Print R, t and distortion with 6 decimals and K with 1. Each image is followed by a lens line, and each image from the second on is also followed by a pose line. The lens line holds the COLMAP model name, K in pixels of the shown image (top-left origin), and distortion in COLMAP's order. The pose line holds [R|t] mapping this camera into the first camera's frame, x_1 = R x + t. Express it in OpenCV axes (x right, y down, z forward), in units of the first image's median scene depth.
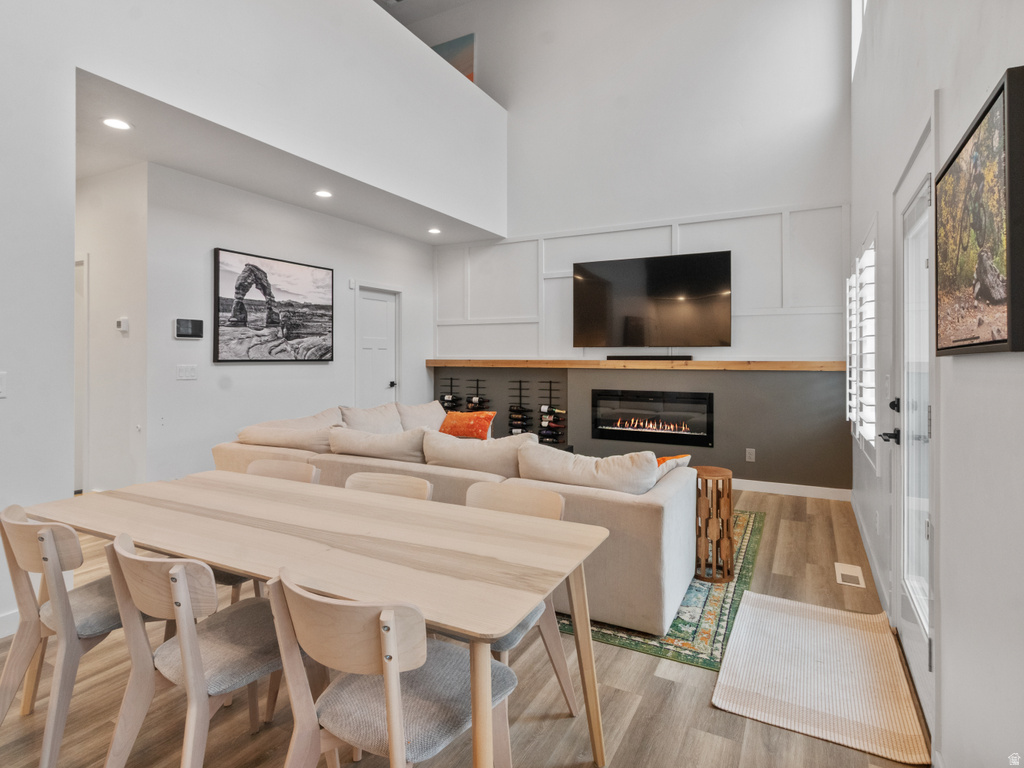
lens RADIAL K [[547.8, 0, 516.5], [0, 547.8, 360.7], [0, 0, 1]] dist [0.010119, 0.000237]
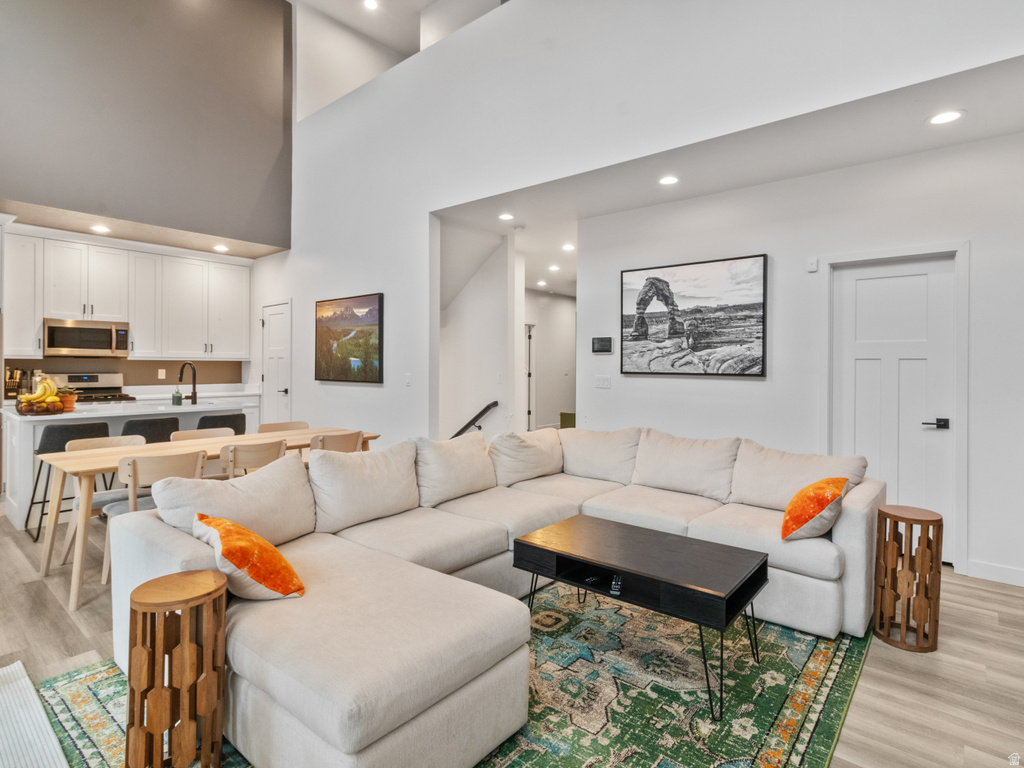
lens RADIAL K [[547.8, 0, 516.5], [0, 547.8, 360.7], [0, 0, 1]] dist [0.010119, 0.000237]
pose [[-0.217901, -0.010940, -0.975910, 0.536738], [-0.017340, 0.999823, -0.007337, -0.011022], [0.975817, 0.015324, -0.218052, 0.954830]]
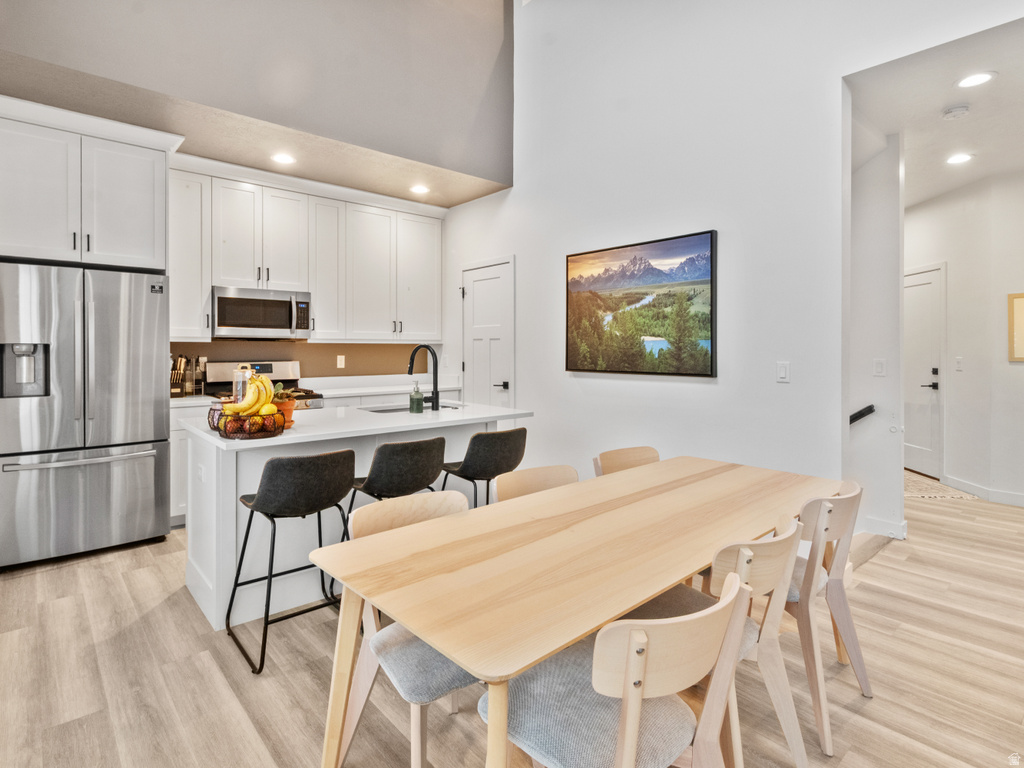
lens RADIAL K [[549.3, 0, 508.9], [0, 549.3, 348.1], [0, 0, 1]] dist [0.003195, -0.000007]
pose [[-0.353898, -0.003457, -0.935278, 0.237897], [-0.011441, 0.999934, 0.000633, -0.002156], [0.935214, 0.010925, -0.353914, 0.435906]]
